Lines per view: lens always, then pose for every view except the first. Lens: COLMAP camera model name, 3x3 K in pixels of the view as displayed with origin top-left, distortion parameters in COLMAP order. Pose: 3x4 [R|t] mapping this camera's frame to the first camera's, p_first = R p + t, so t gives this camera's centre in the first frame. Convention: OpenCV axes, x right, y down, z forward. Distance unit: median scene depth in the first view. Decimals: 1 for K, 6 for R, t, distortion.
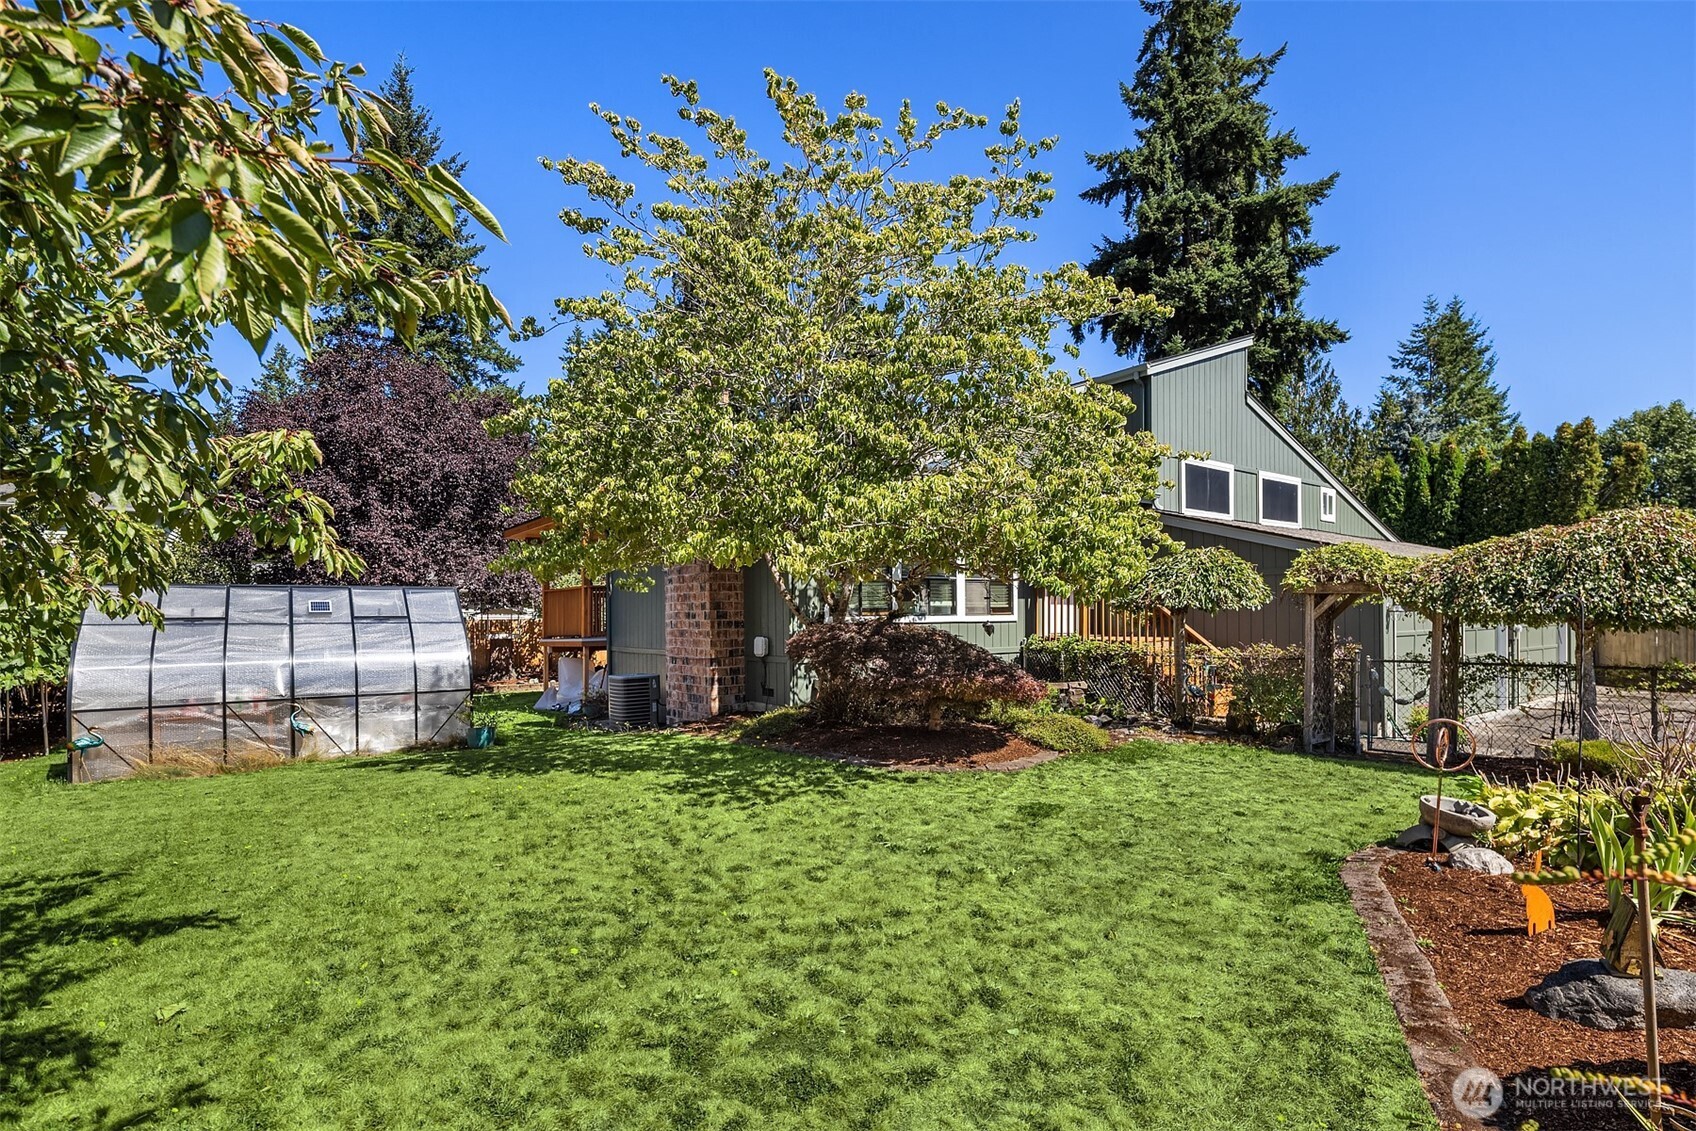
lens RADIAL K [[825.9, 0, 860.4], [0, 825.9, 623.5], [0, 0, 1]] dist [0.006631, -0.001708]
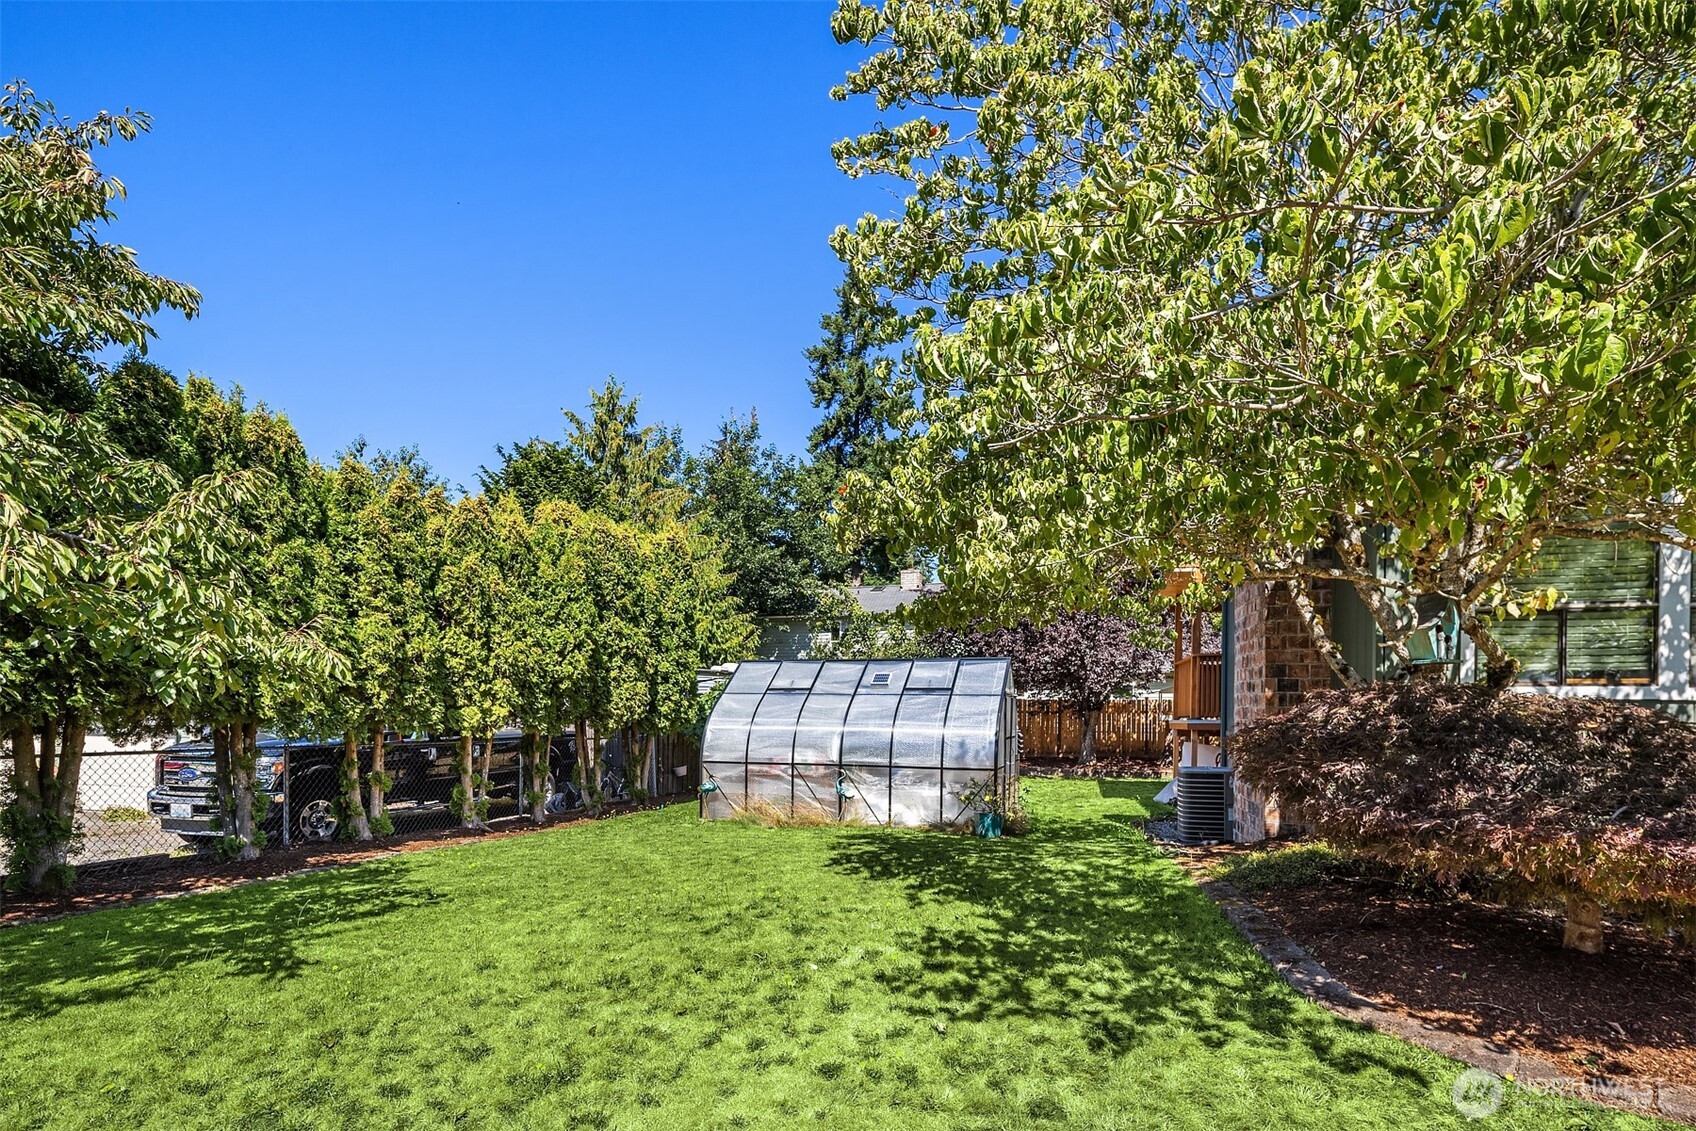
lens RADIAL K [[817.9, 0, 868.3], [0, 817.9, 720.1], [0, 0, 1]] dist [0.009249, -0.005688]
pose [[0.614405, 0.028046, -0.788492, 0.126913], [-0.018769, 0.999605, 0.020930, 0.009078], [0.788768, 0.001940, 0.614688, 0.310229]]
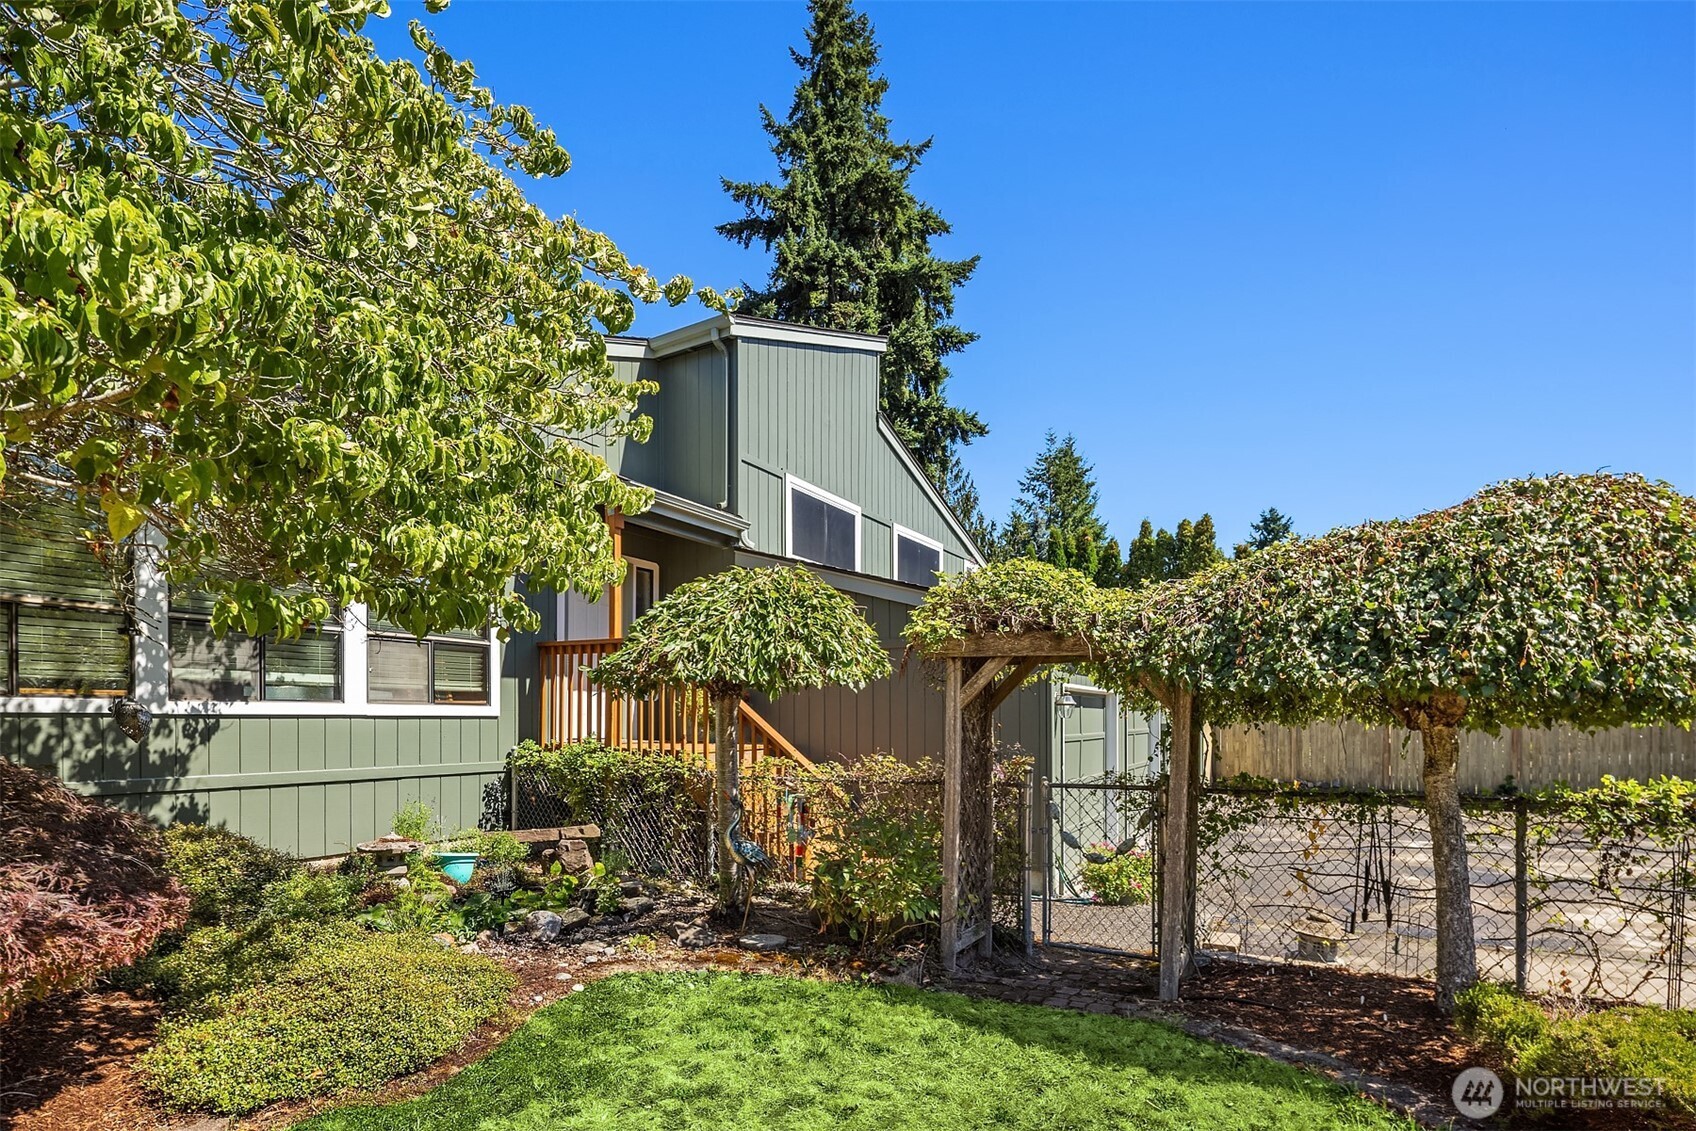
lens RADIAL K [[817.9, 0, 859.1], [0, 817.9, 728.5], [0, 0, 1]] dist [0.009249, -0.005688]
pose [[0.926639, 0.005017, 0.375918, 0.220842], [-0.003979, 0.999986, -0.003535, 0.006922], [-0.375930, 0.001780, 0.926646, 0.408384]]
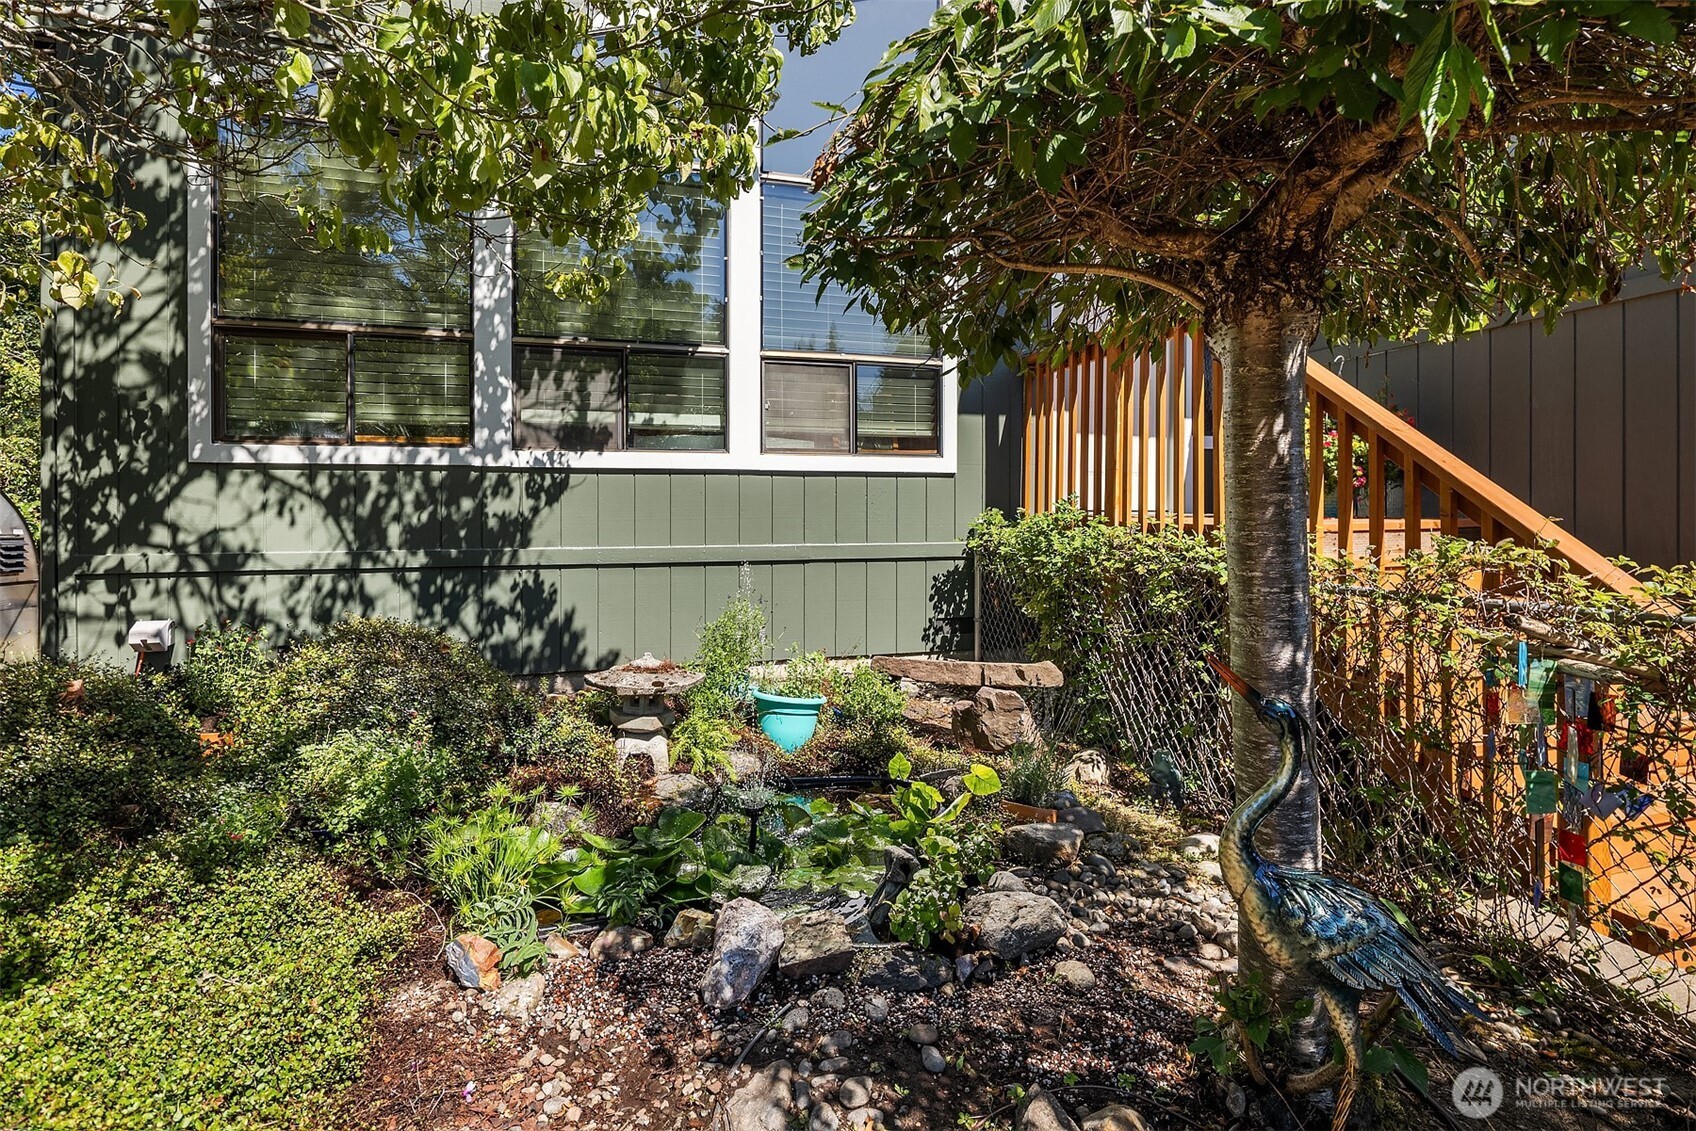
lens RADIAL K [[817.9, 0, 856.9], [0, 817.9, 515.1], [0, 0, 1]] dist [0.009249, -0.005688]
pose [[0.932555, 0.005283, -0.360989, 0.301199], [-0.006558, 0.999976, -0.002308, 0.018474], [0.360968, 0.004520, 0.932567, 0.680471]]
